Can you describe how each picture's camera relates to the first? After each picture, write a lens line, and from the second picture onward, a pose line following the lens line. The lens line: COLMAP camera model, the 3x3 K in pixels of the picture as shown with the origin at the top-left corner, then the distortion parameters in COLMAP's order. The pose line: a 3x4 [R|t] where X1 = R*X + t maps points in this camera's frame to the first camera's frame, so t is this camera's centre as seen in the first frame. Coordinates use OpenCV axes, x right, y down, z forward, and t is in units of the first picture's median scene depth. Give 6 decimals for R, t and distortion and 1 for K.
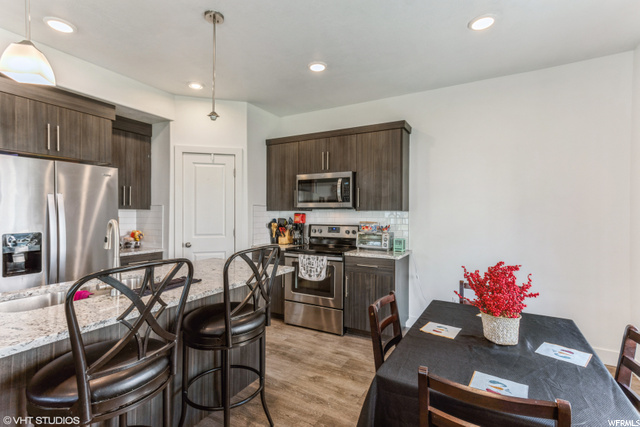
lens RADIAL K [[302.1, 0, 319.0], [0, 302.1, 215.2], [0, 0, 1]] dist [0.023649, 0.003162]
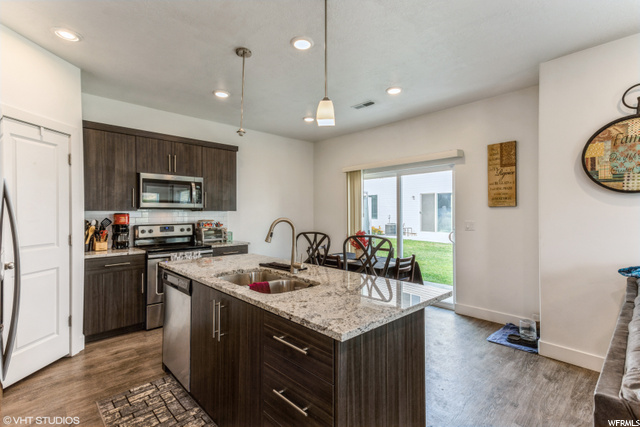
lens RADIAL K [[302.1, 0, 315.7], [0, 302.1, 212.1], [0, 0, 1]] dist [0.023649, 0.003162]
pose [[0.302980, -0.002435, 0.952994, -0.842672], [0.008226, 0.999966, -0.000061, -0.005686], [-0.952961, 0.007857, 0.302990, 0.205015]]
